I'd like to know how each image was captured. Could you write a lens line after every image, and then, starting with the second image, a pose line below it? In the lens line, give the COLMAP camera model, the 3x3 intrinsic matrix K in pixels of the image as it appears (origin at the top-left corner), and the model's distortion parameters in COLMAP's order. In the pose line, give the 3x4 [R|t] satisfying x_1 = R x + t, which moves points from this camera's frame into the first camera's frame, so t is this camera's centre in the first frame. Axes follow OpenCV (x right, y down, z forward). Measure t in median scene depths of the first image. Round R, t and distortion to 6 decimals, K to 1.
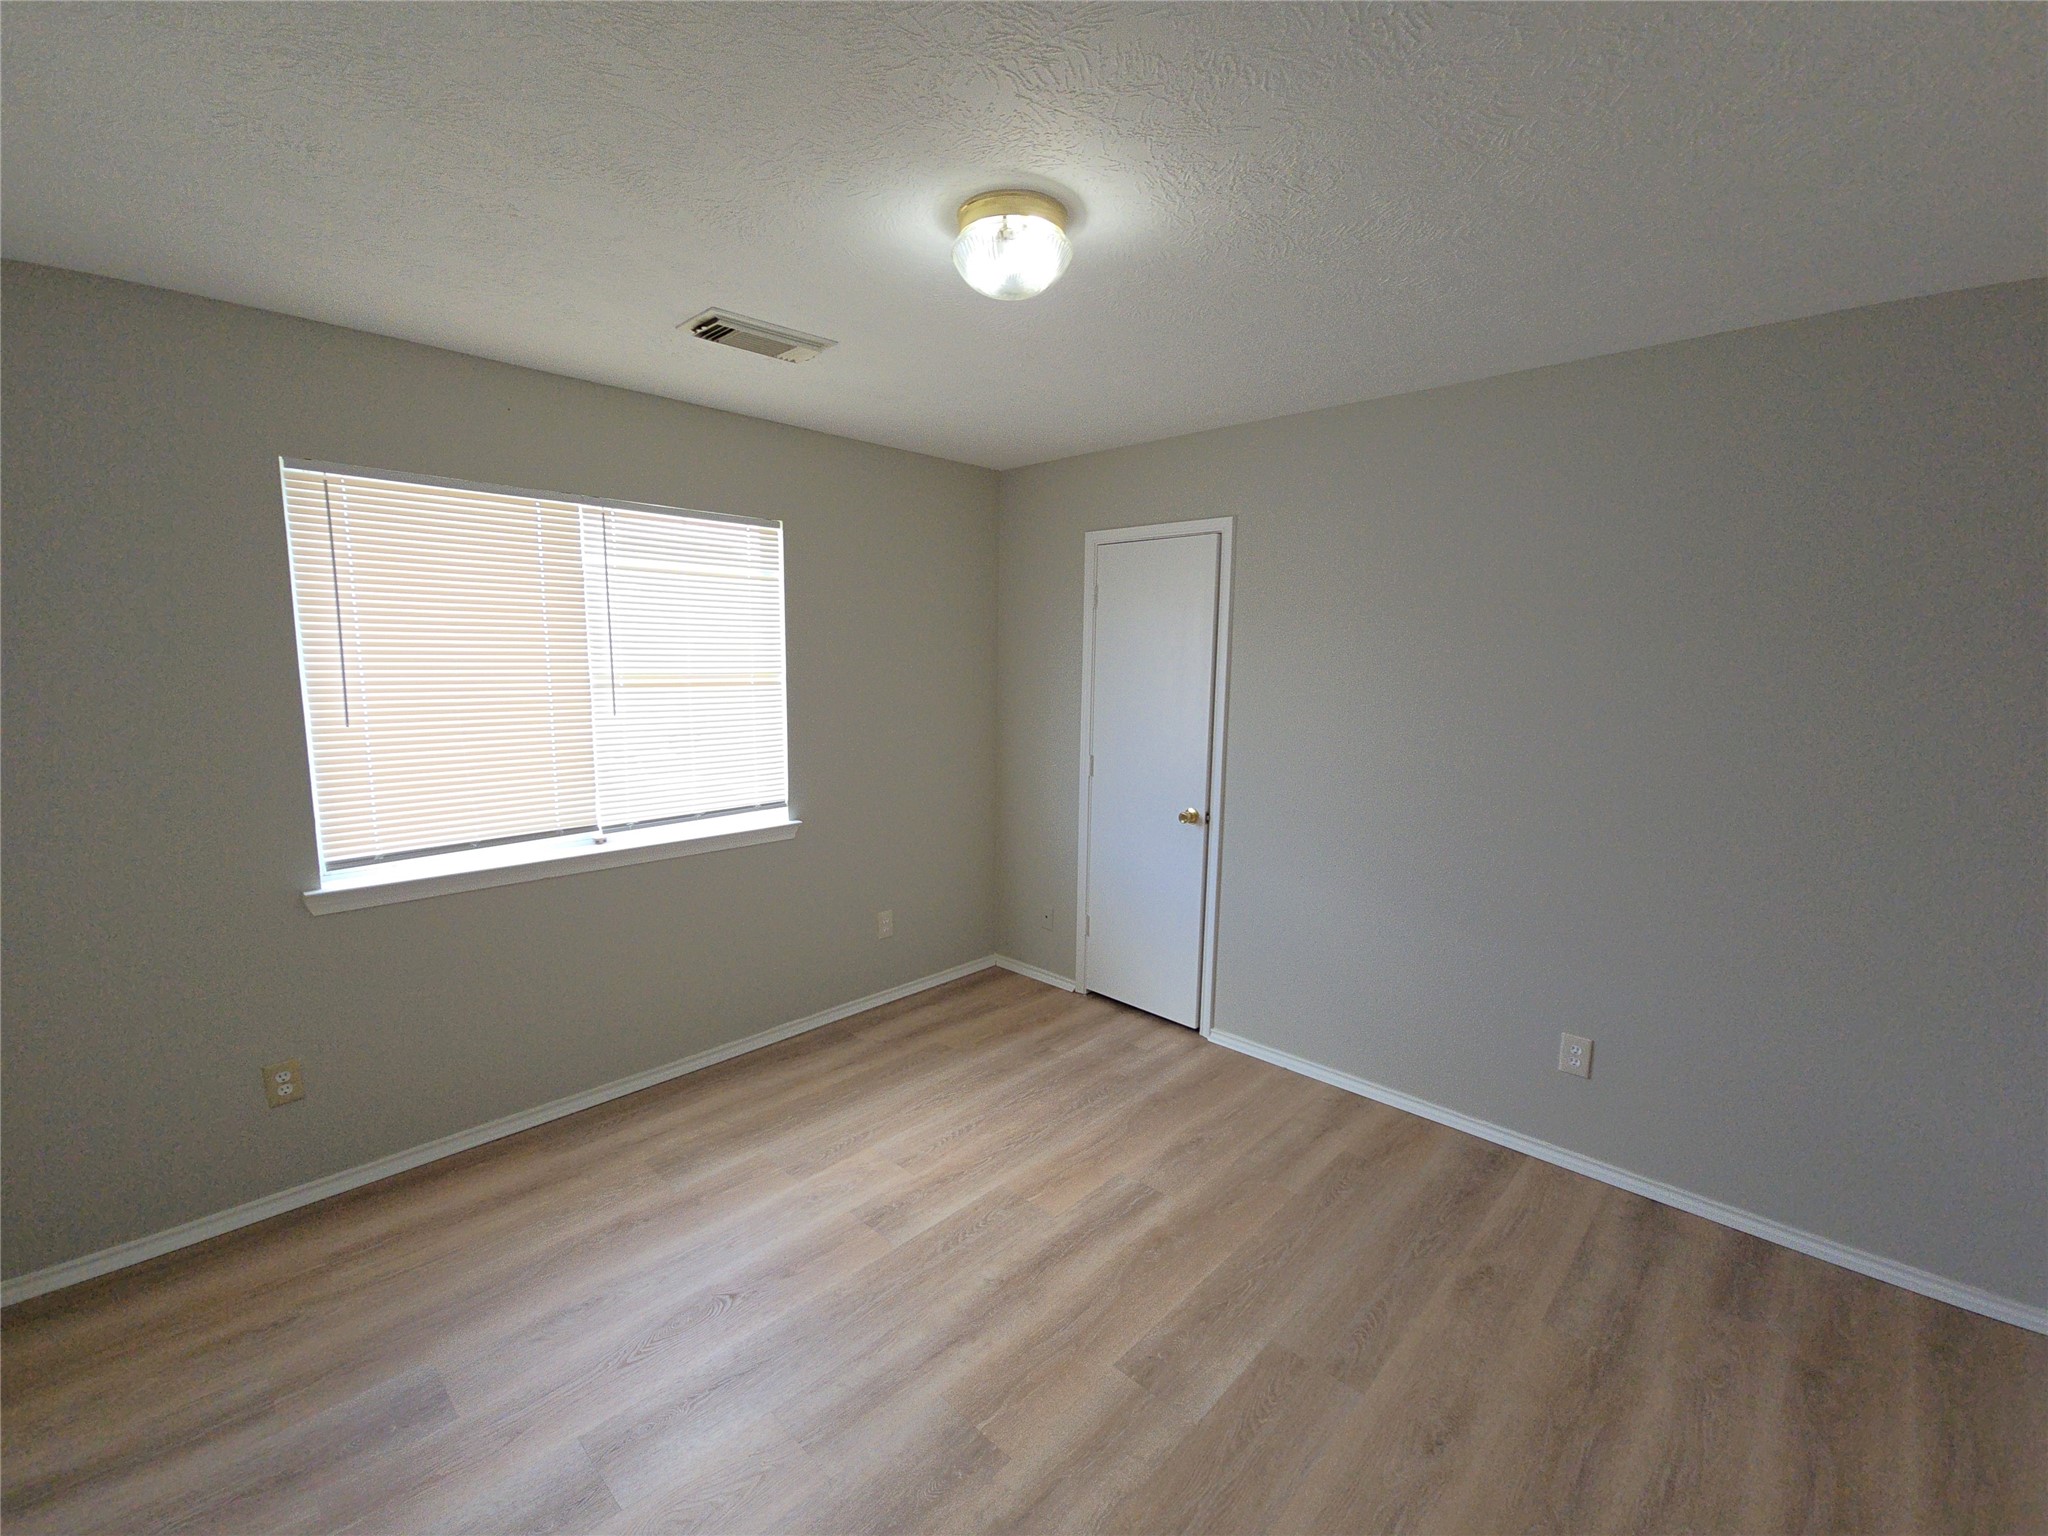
lens RADIAL K [[934.2, 0, 1021.3], [0, 934.2, 782.3], [0, 0, 1]] dist [0.005855, -0.003706]
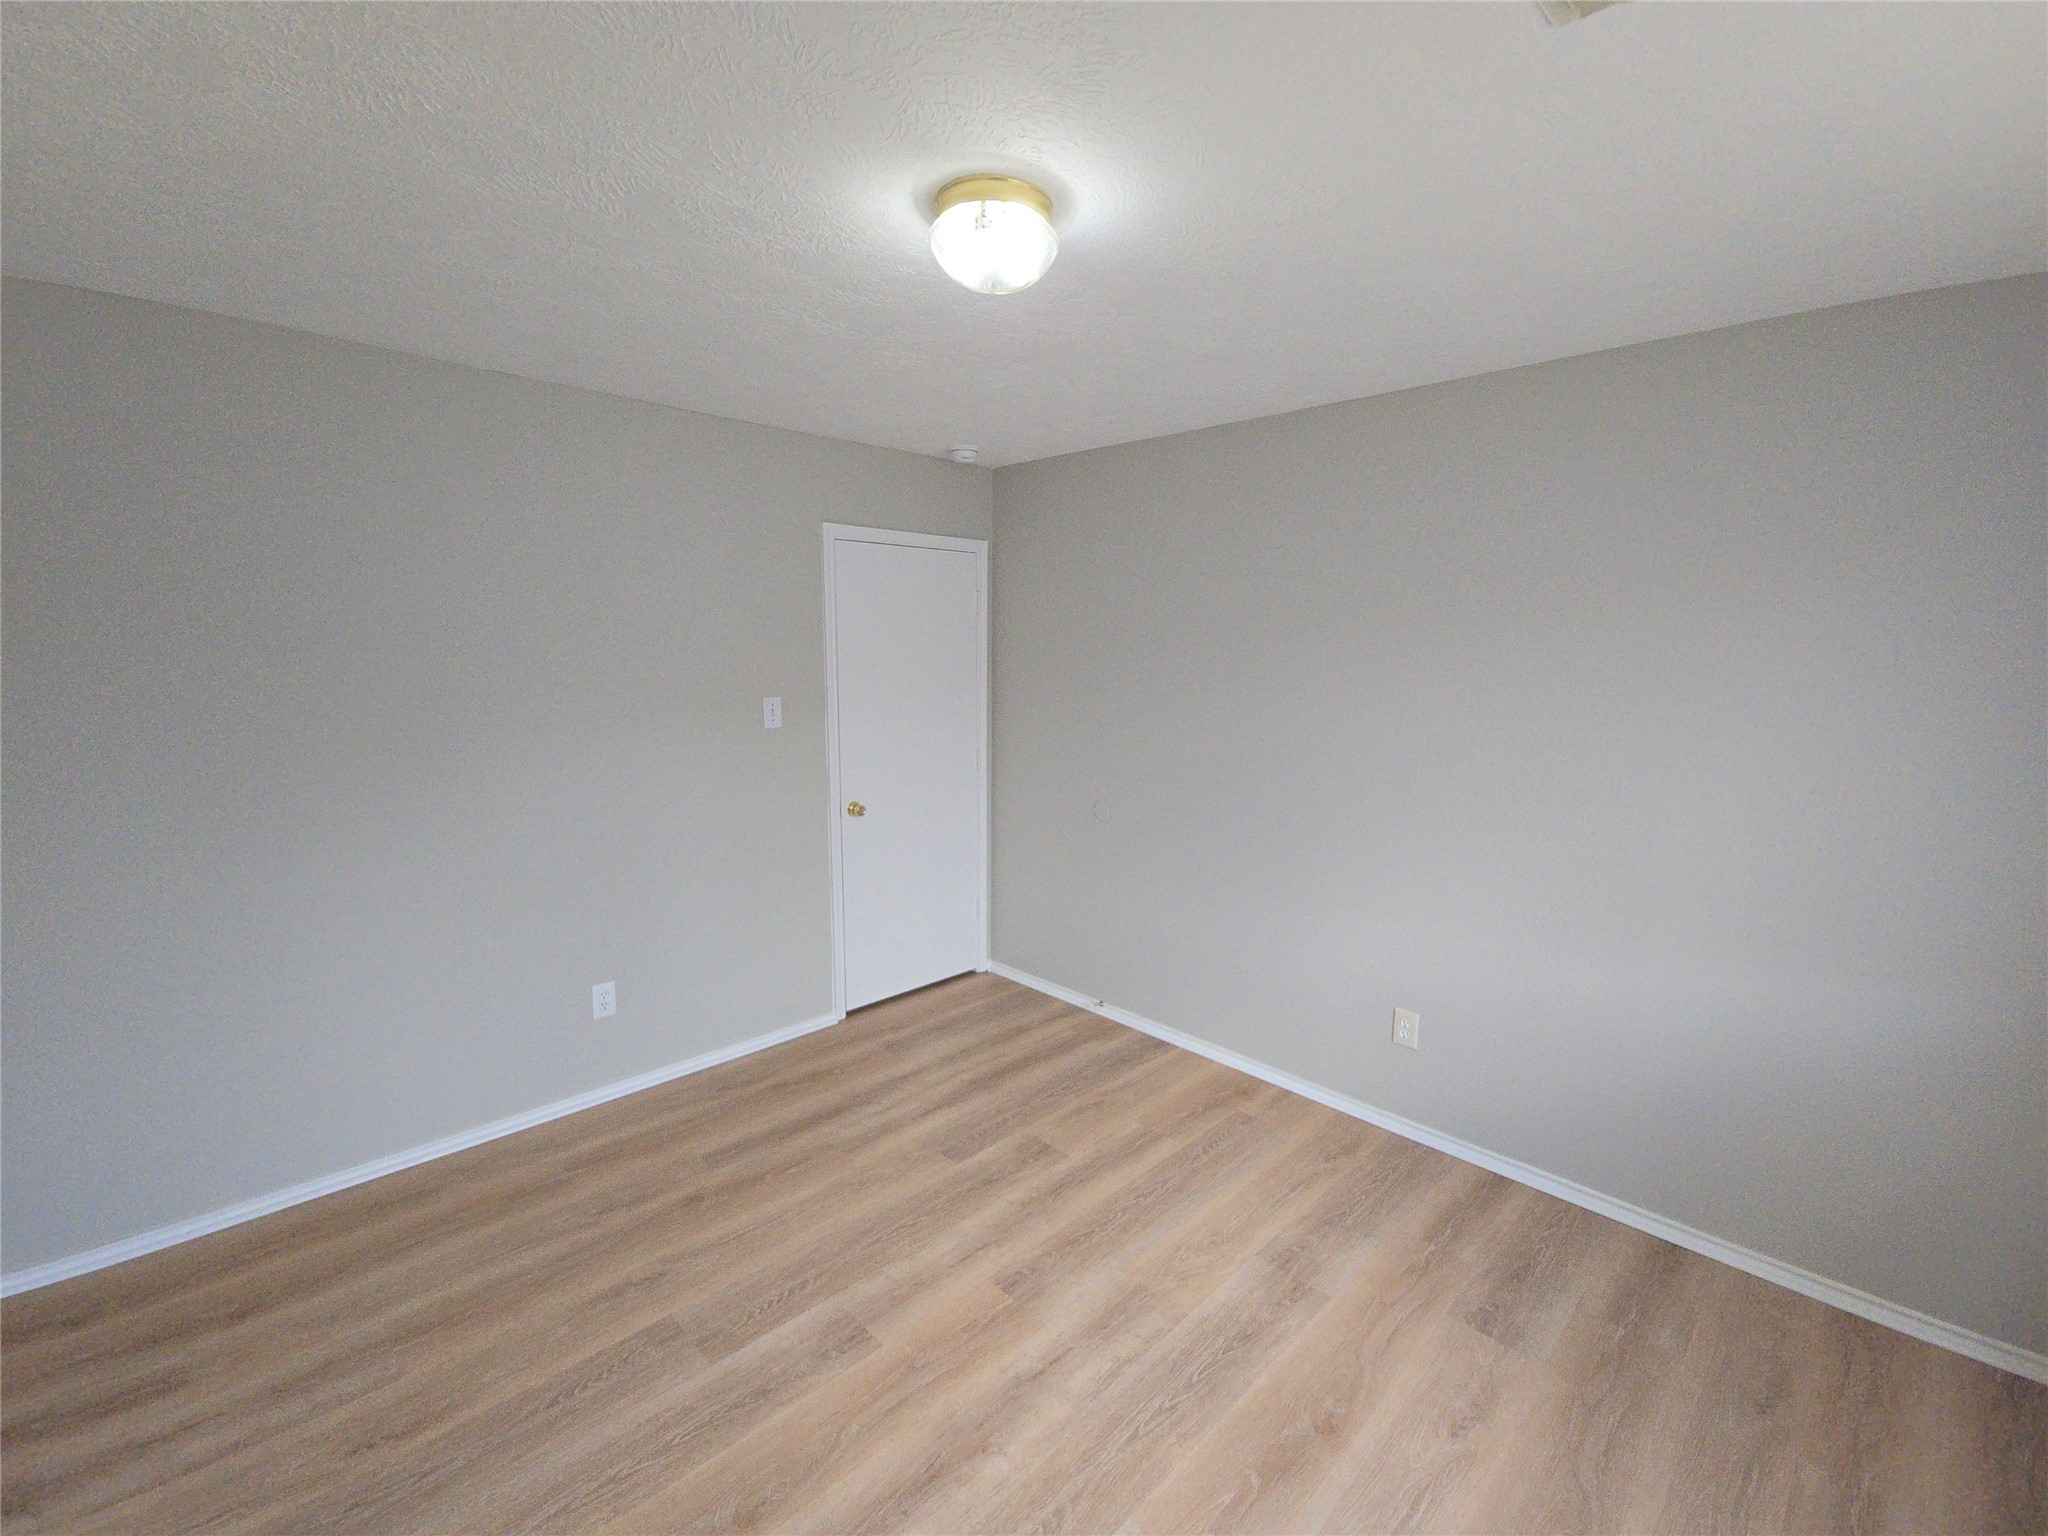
lens RADIAL K [[934.2, 0, 1021.3], [0, 934.2, 782.3], [0, 0, 1]] dist [0.005855, -0.003706]
pose [[-0.999432, -0.025190, 0.022379, -0.062091], [-0.017804, 0.958664, 0.283983, -0.271320], [-0.028608, 0.283423, -0.958568, 1.779079]]
